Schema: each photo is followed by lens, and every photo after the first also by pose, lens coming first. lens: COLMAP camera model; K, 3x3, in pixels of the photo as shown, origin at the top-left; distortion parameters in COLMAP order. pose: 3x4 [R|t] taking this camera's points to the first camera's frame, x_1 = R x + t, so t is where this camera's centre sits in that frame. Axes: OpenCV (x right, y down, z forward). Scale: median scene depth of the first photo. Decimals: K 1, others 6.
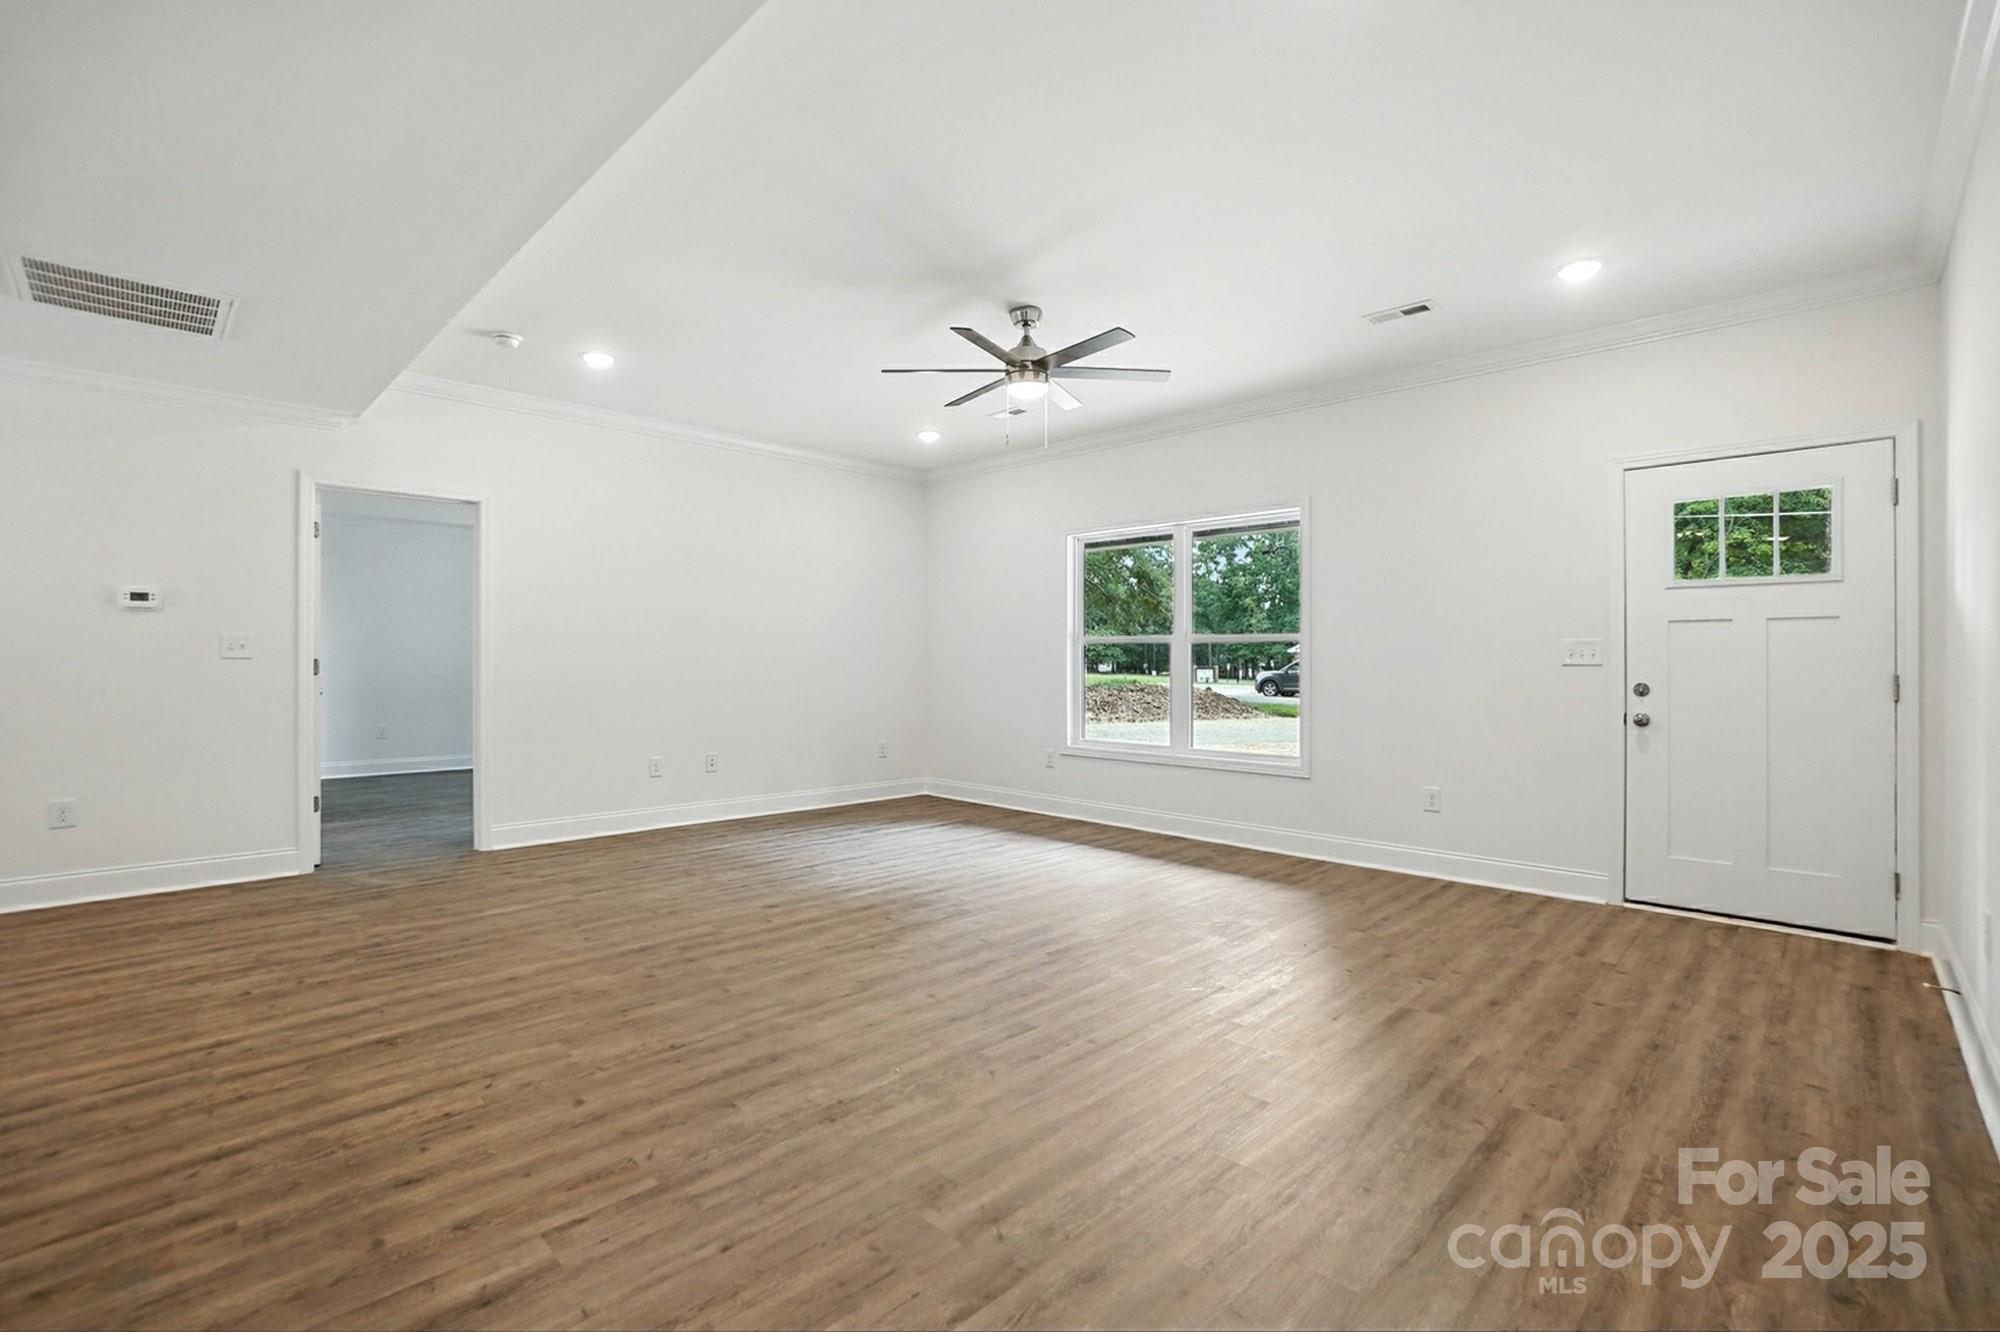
lens RADIAL K [[890.7, 0, 987.0], [0, 890.7, 656.6], [0, 0, 1]] dist [-0.062520, 0.022766]
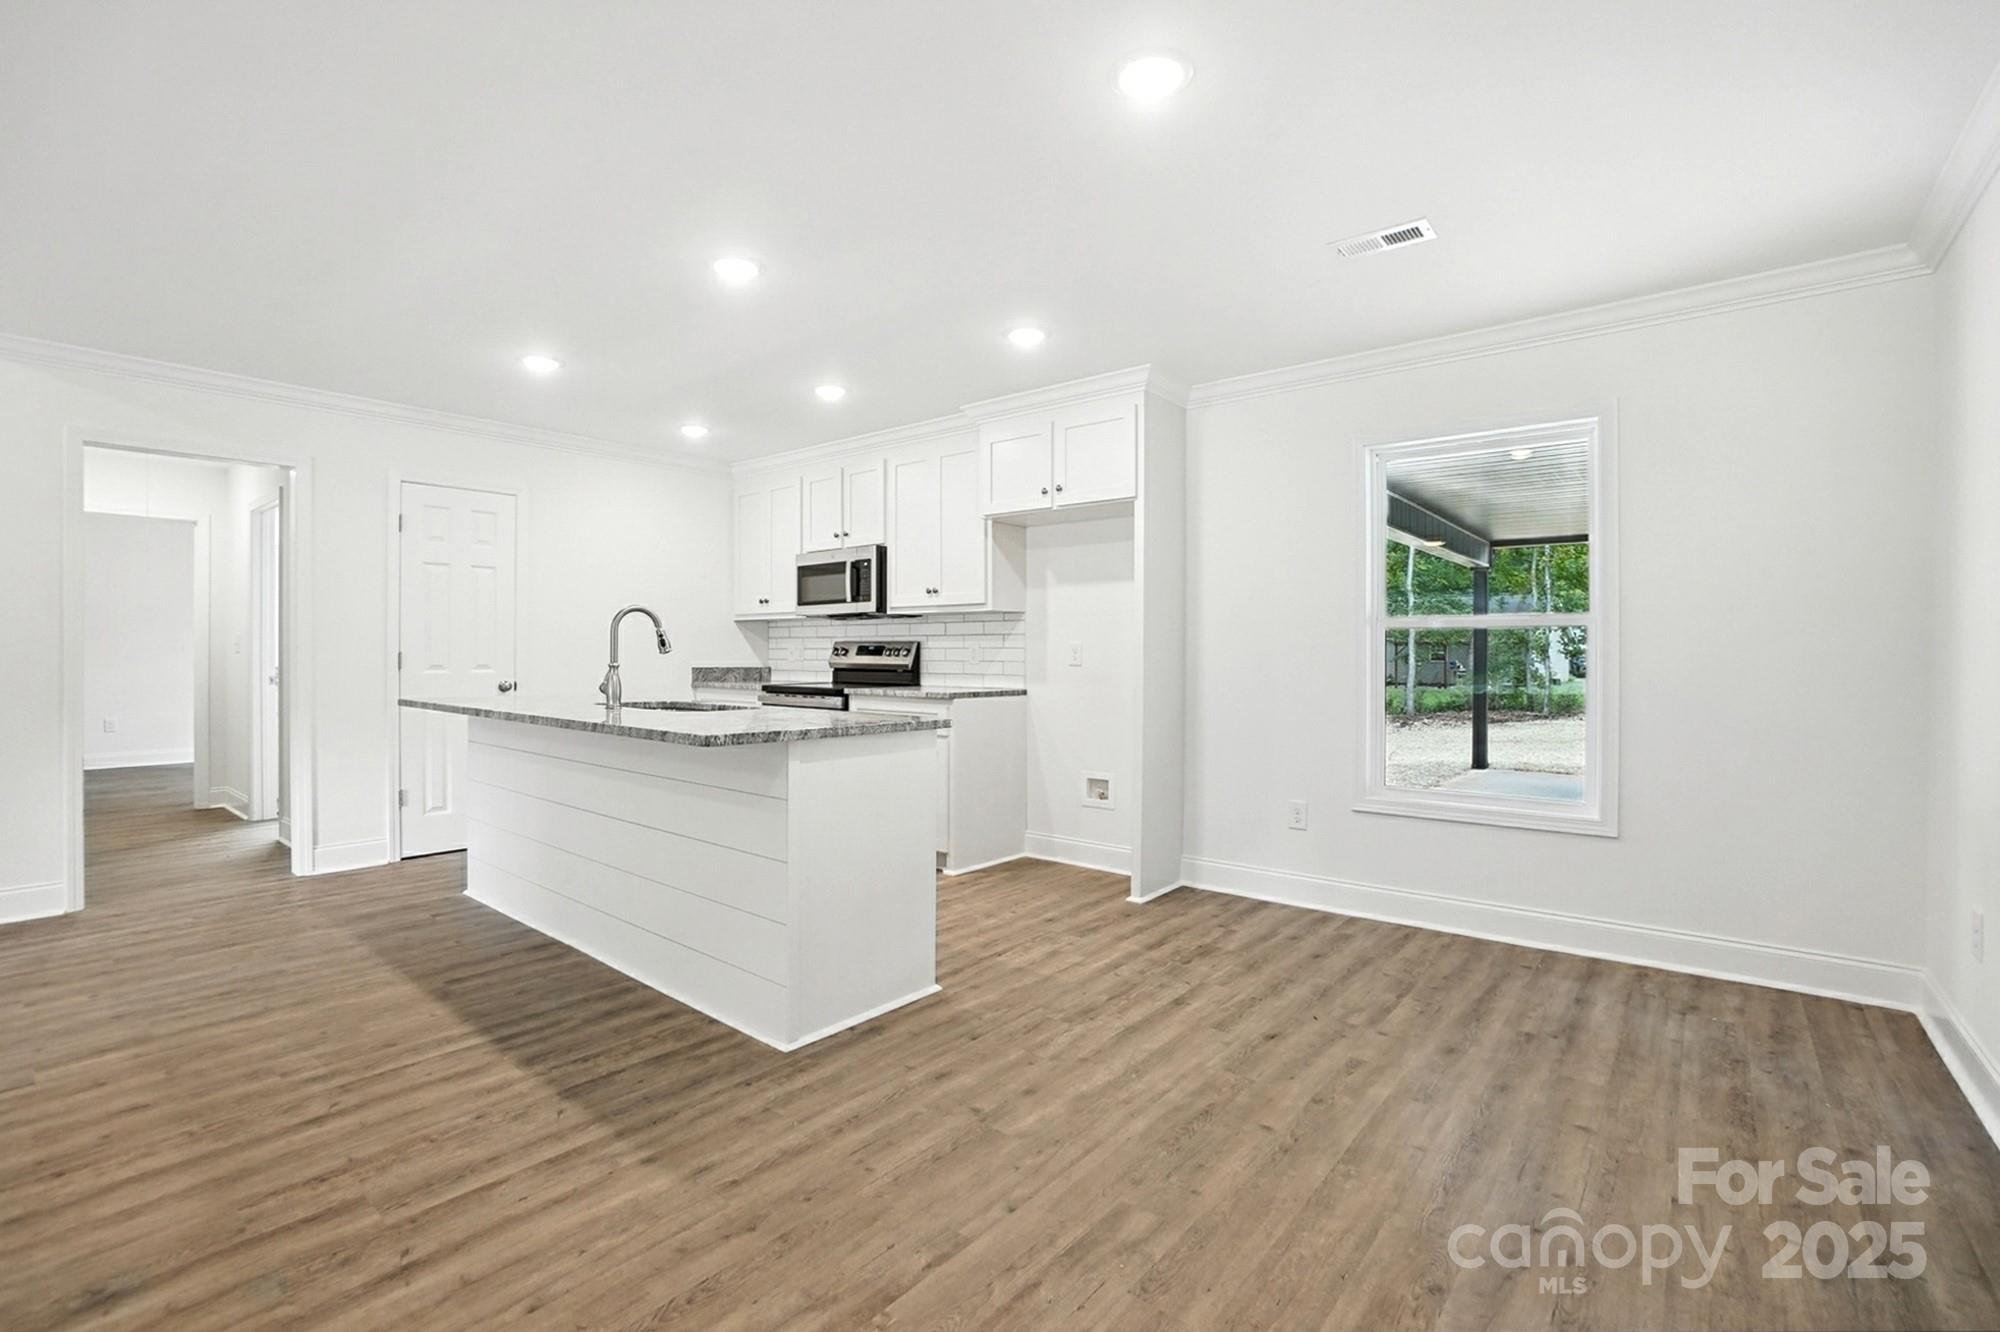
lens RADIAL K [[890.7, 0, 987.0], [0, 890.7, 656.6], [0, 0, 1]] dist [-0.062520, 0.022766]
pose [[-0.995784, -0.008812, -0.091305, -1.143305], [-0.008665, 0.999960, -0.002001, -0.000672], [0.091319, -0.001201, -0.995821, 1.504839]]
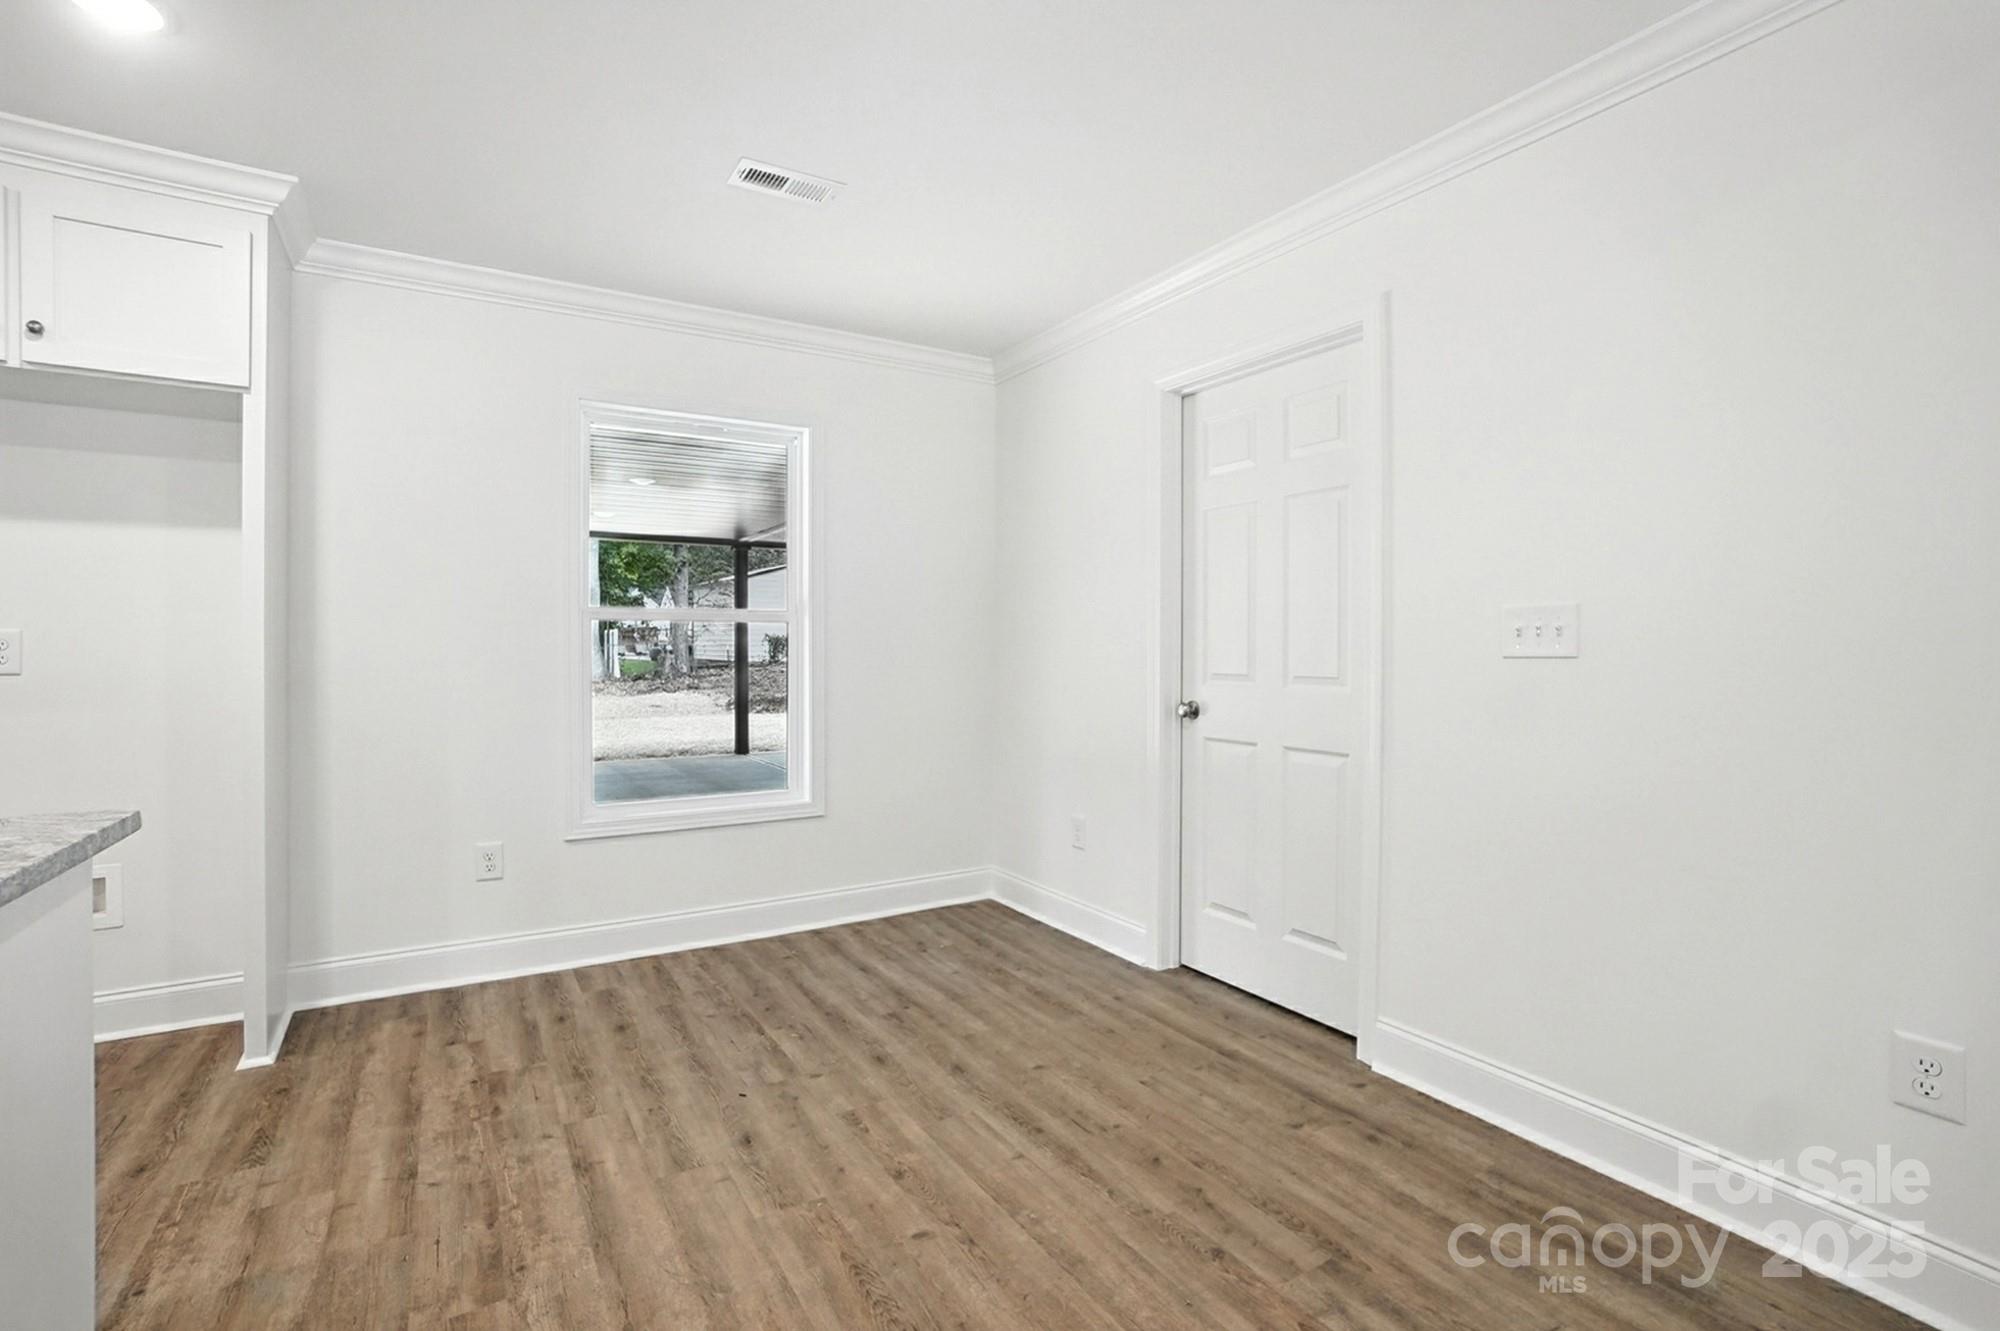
lens RADIAL K [[890.7, 0, 987.0], [0, 890.7, 656.1], [0, 0, 1]] dist [-0.062520, 0.022766]
pose [[-0.241864, 0.003087, -0.970305, -0.873142], [0.002574, 0.999993, 0.002540, -0.006952], [0.970307, -0.001883, -0.241870, 0.968995]]
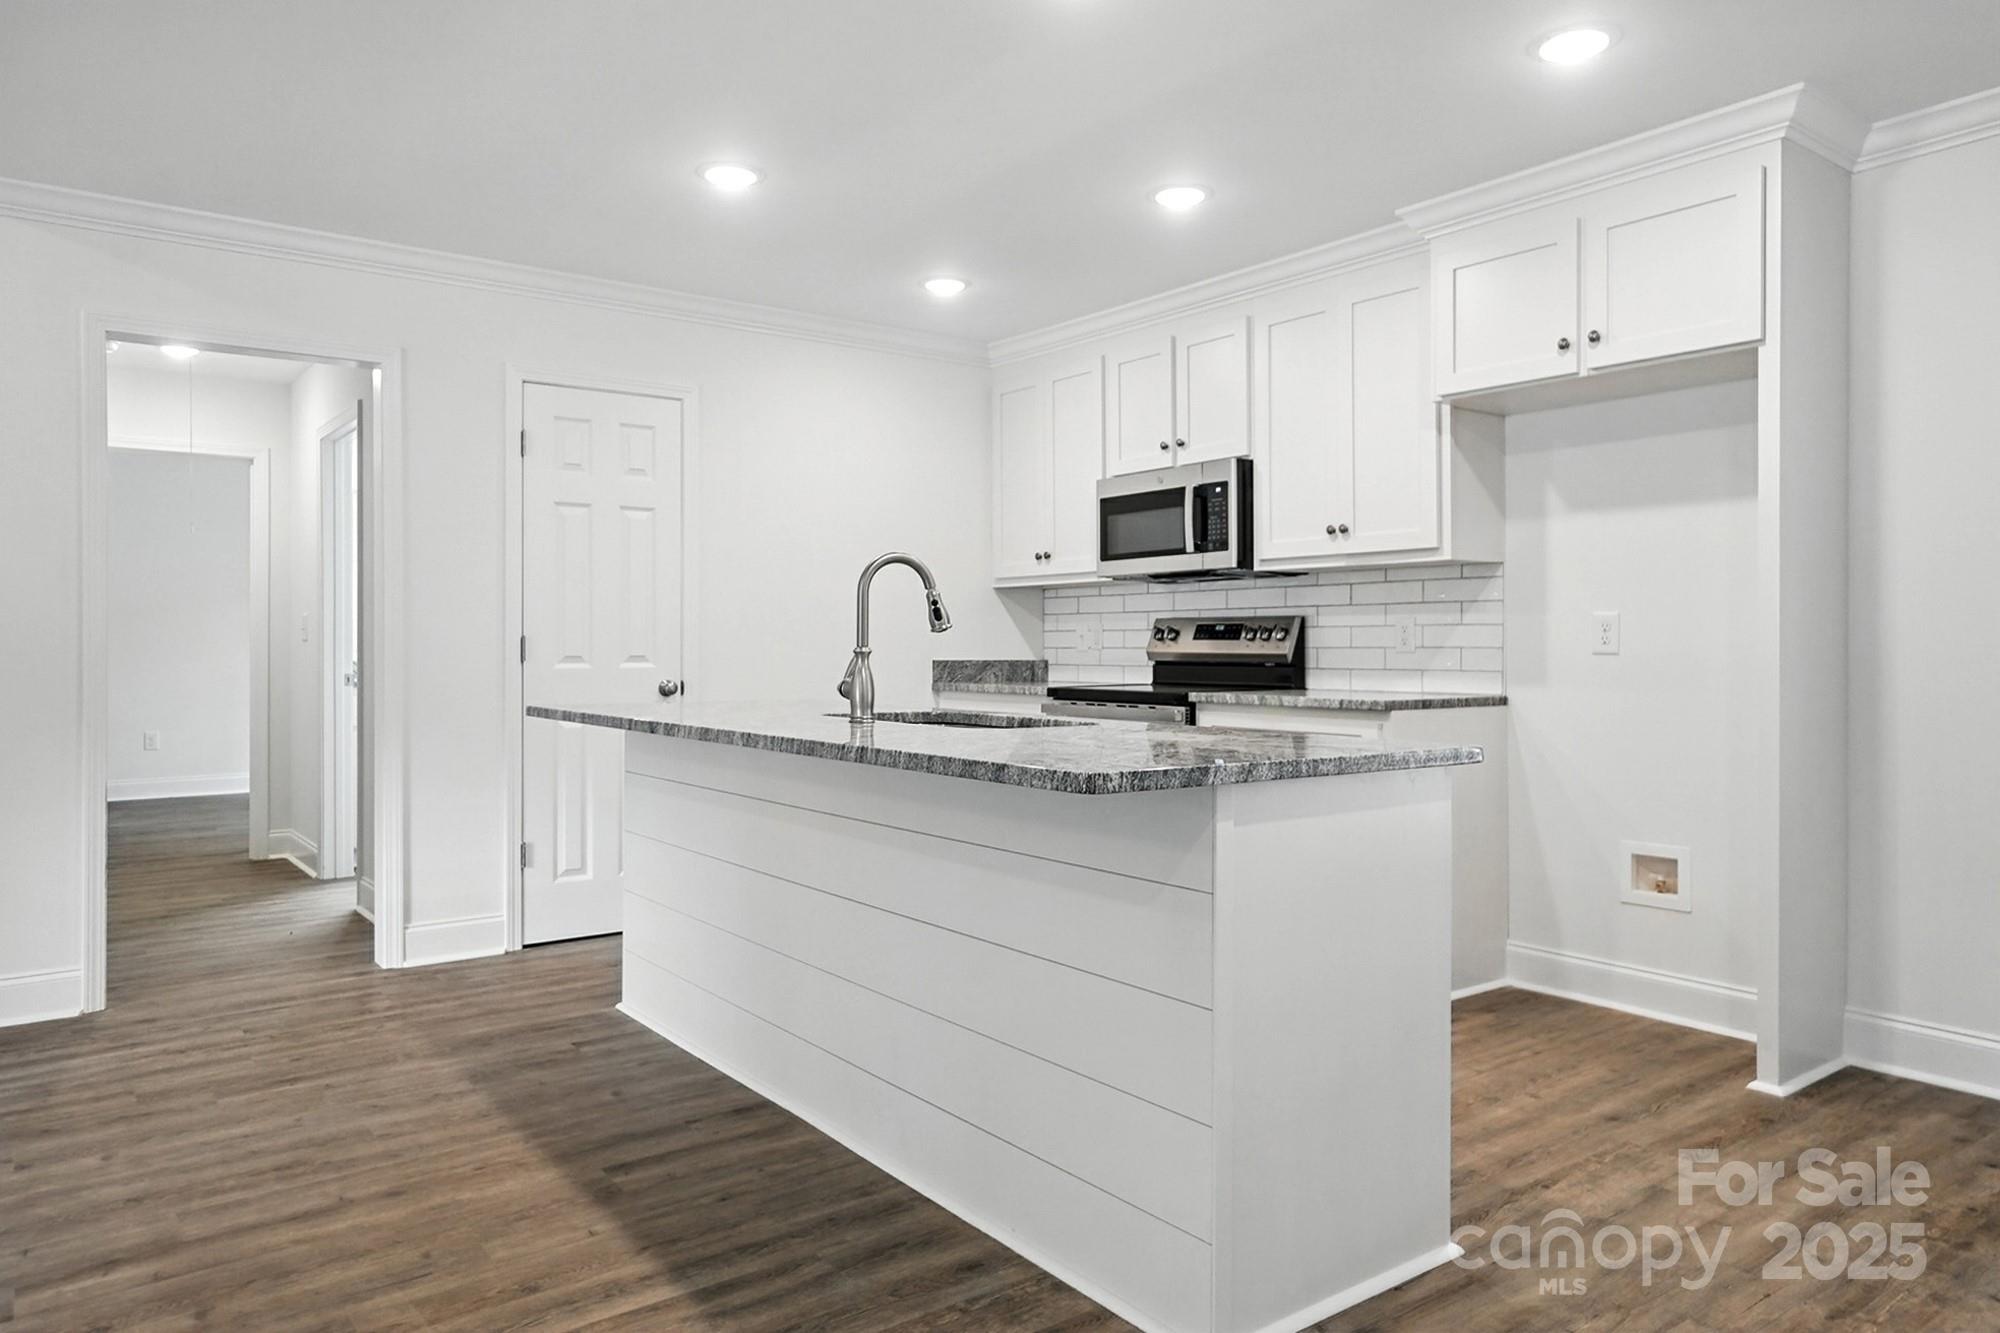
lens RADIAL K [[1304.8, 0, 995.0], [0, 1304.8, 642.5], [0, 0, 1]] dist [-0.003657, 0.024951]
pose [[-0.990487, -0.004932, 0.137518, -1.001900], [-0.005863, 0.999963, -0.006360, 0.012211], [-0.137481, -0.007105, -0.990479, 1.313899]]
